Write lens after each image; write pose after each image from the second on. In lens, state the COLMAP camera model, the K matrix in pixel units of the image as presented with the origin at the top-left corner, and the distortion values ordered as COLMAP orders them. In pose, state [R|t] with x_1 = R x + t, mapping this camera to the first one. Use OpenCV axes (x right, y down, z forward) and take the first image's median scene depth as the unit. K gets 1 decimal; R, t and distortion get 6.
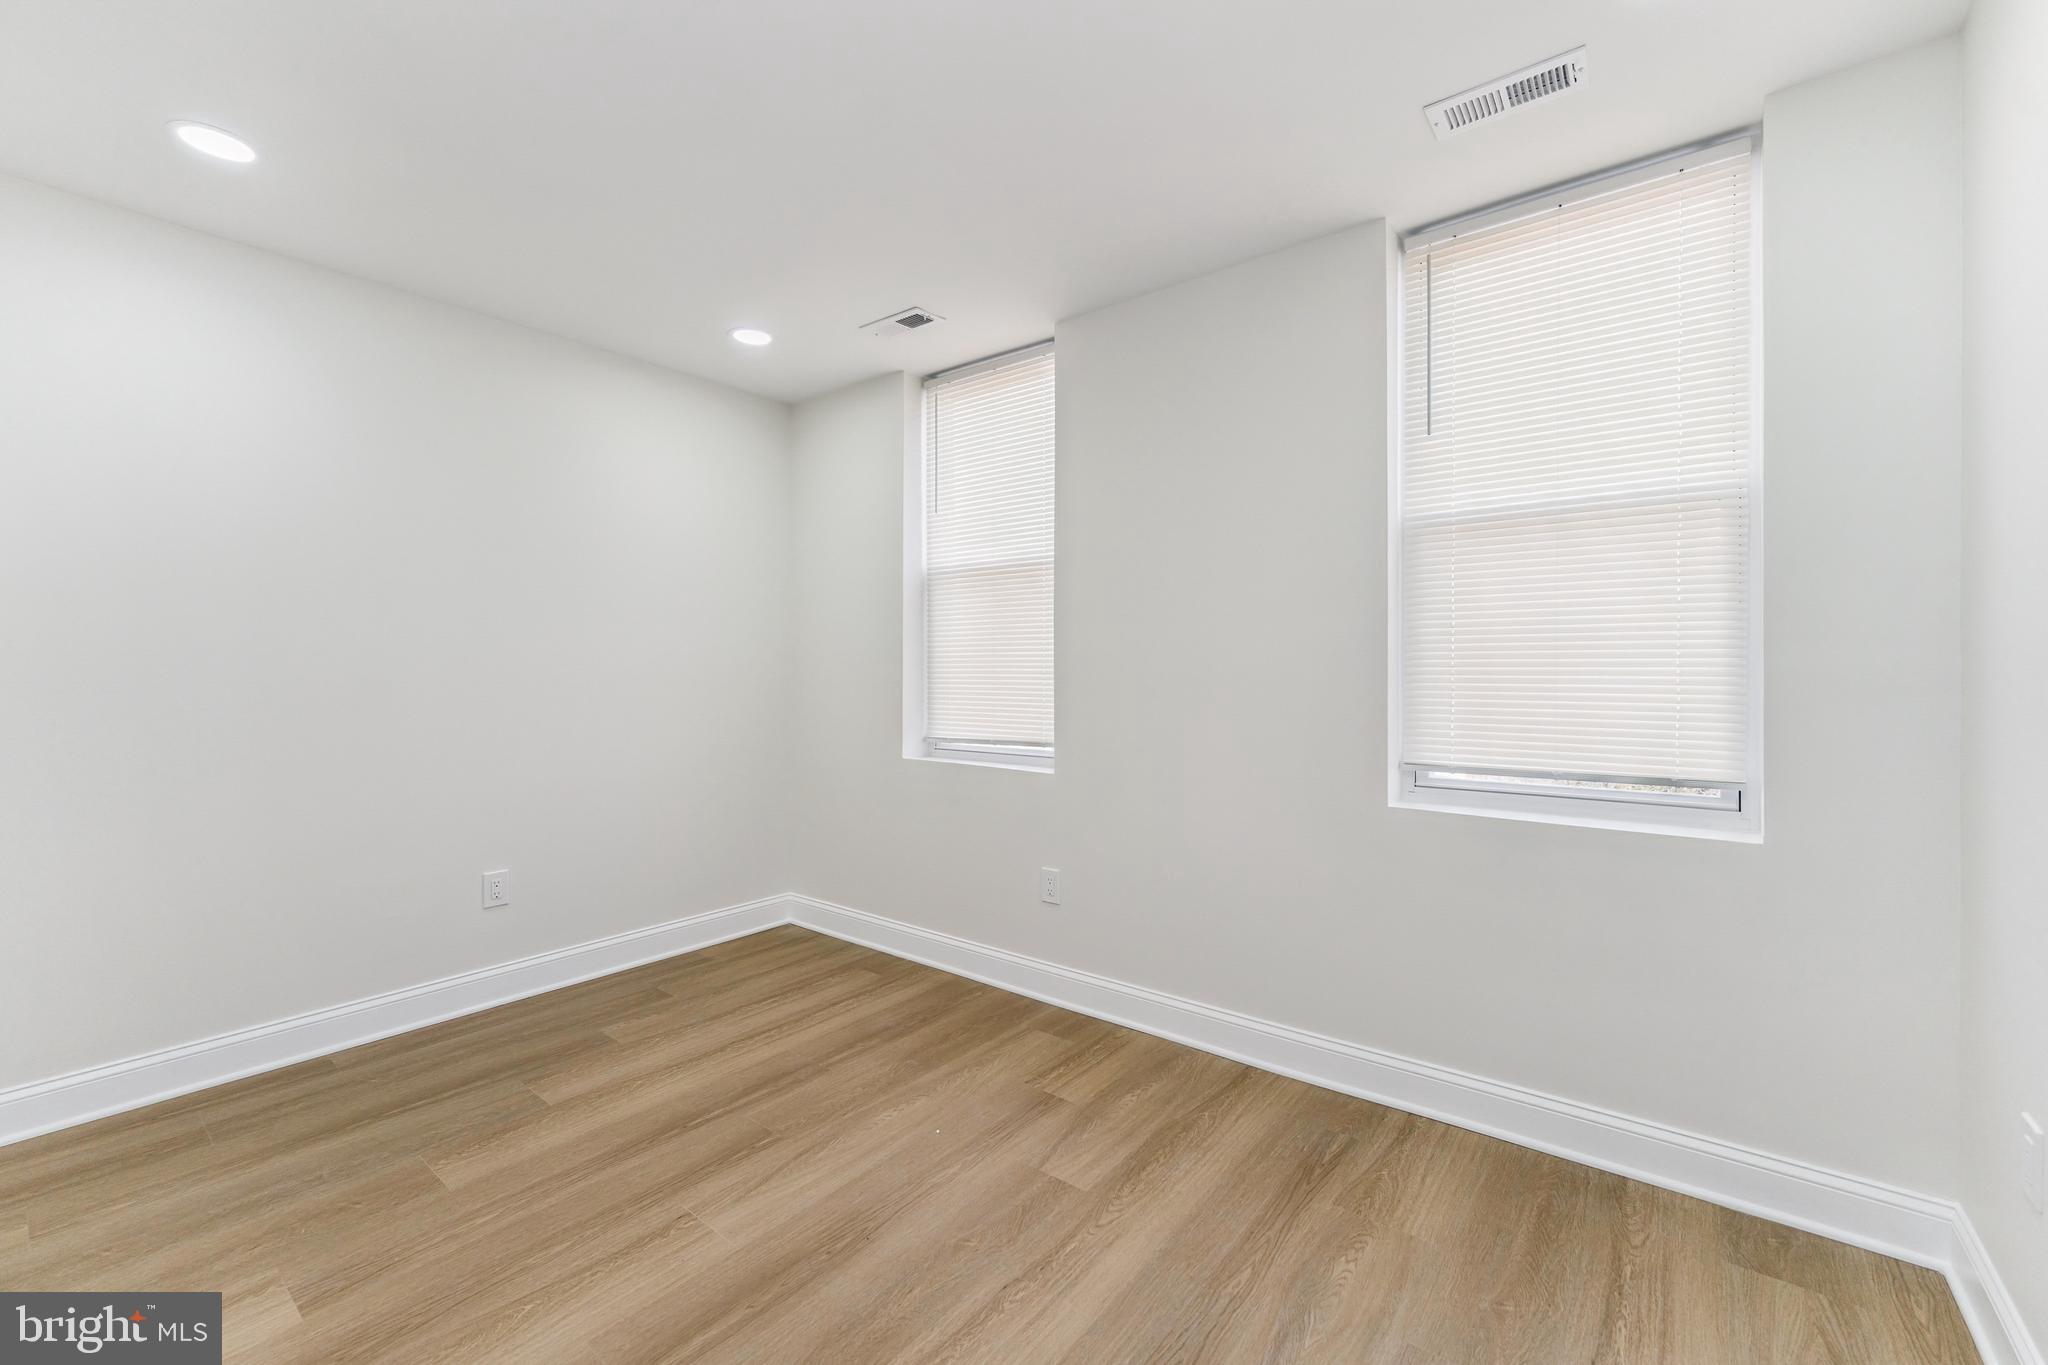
lens RADIAL K [[819.6, 0, 1024.0], [0, 819.6, 688.5], [0, 0, 1]] dist [-0.000054, 0.000568]
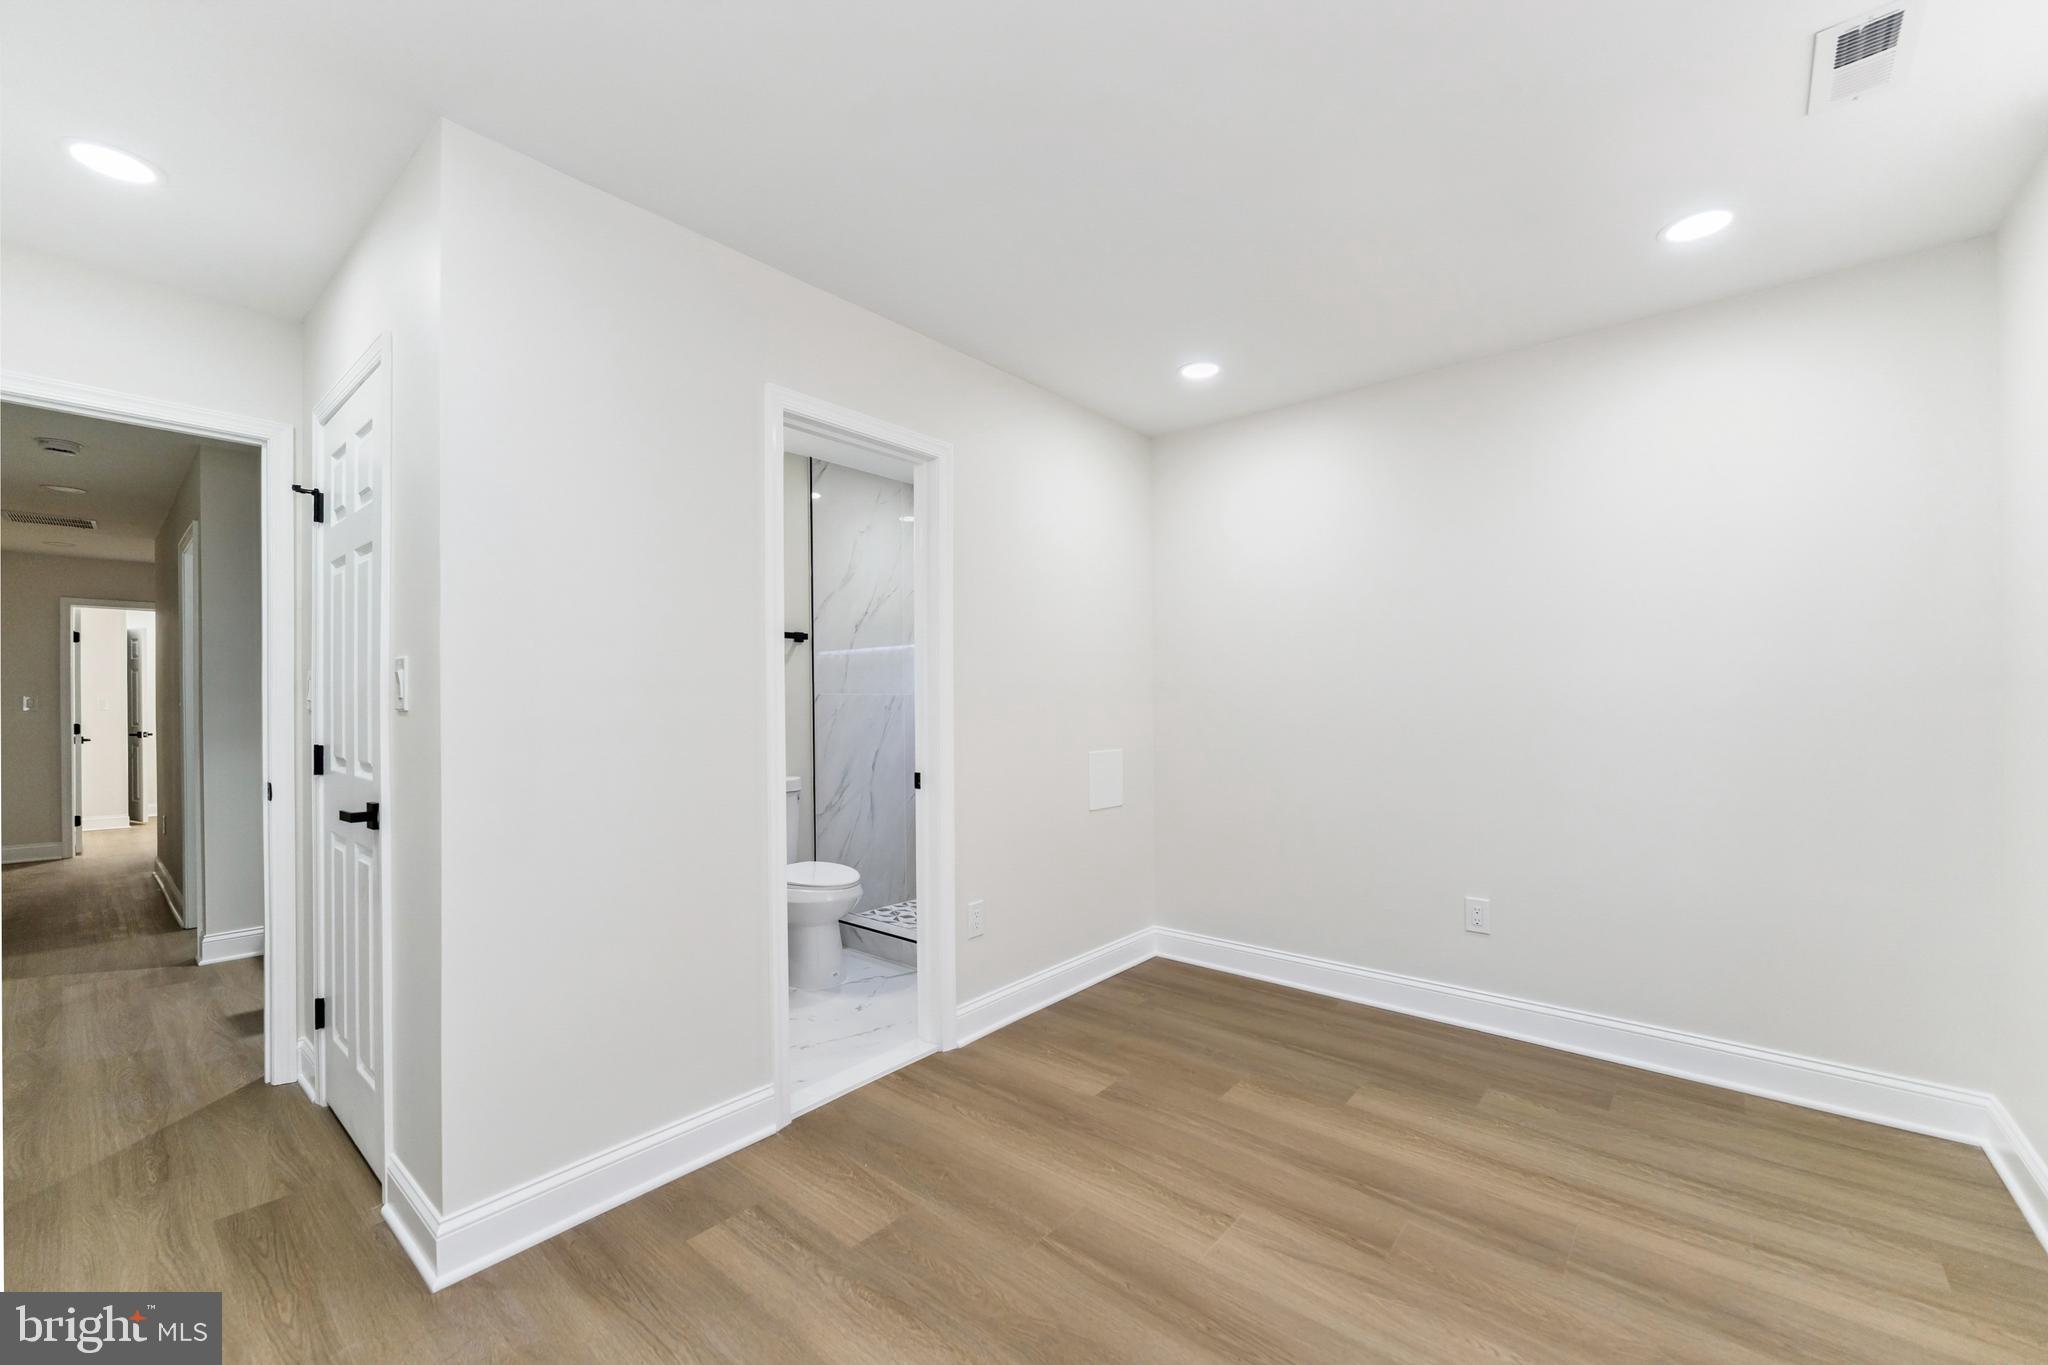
lens RADIAL K [[819.6, 0, 1024.0], [0, 819.6, 688.5], [0, 0, 1]] dist [-0.000054, 0.000568]
pose [[-0.027914, -0.013157, -0.999524, 0.530400], [-0.019454, 0.999731, -0.012617, -0.022522], [0.999421, 0.019092, -0.028163, 0.590964]]
